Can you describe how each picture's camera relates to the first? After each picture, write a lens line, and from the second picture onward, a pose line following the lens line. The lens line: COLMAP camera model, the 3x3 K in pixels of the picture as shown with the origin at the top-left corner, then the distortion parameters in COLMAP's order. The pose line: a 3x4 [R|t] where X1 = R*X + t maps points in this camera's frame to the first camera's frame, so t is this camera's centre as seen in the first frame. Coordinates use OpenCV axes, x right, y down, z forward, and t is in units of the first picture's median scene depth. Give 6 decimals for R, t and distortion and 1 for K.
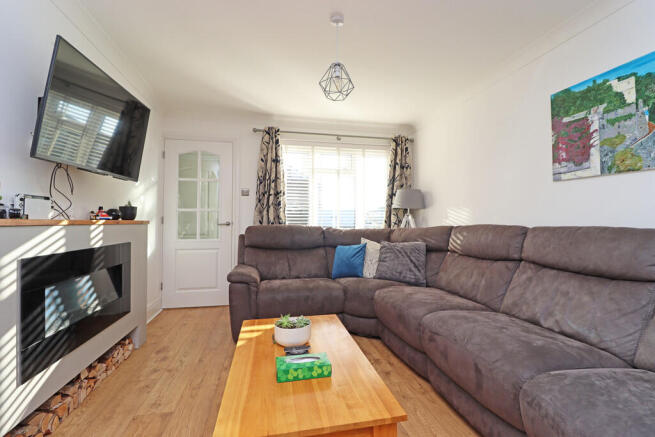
lens RADIAL K [[299.2, 0, 334.1], [0, 299.2, 213.5], [0, 0, 1]] dist [-0.000761, -0.016154]
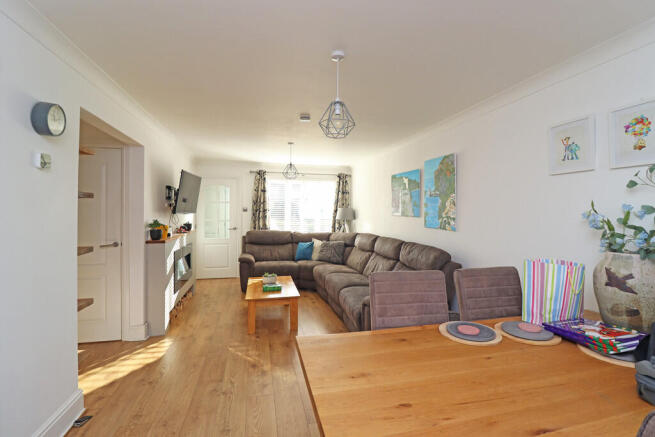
lens RADIAL K [[299.2, 0, 334.1], [0, 299.2, 213.5], [0, 0, 1]] dist [-0.000761, -0.016154]
pose [[0.999287, 0.007141, 0.037076, 0.140564], [-0.008342, 0.999442, 0.032347, -0.113068], [-0.036824, -0.032634, 0.998789, -0.704510]]
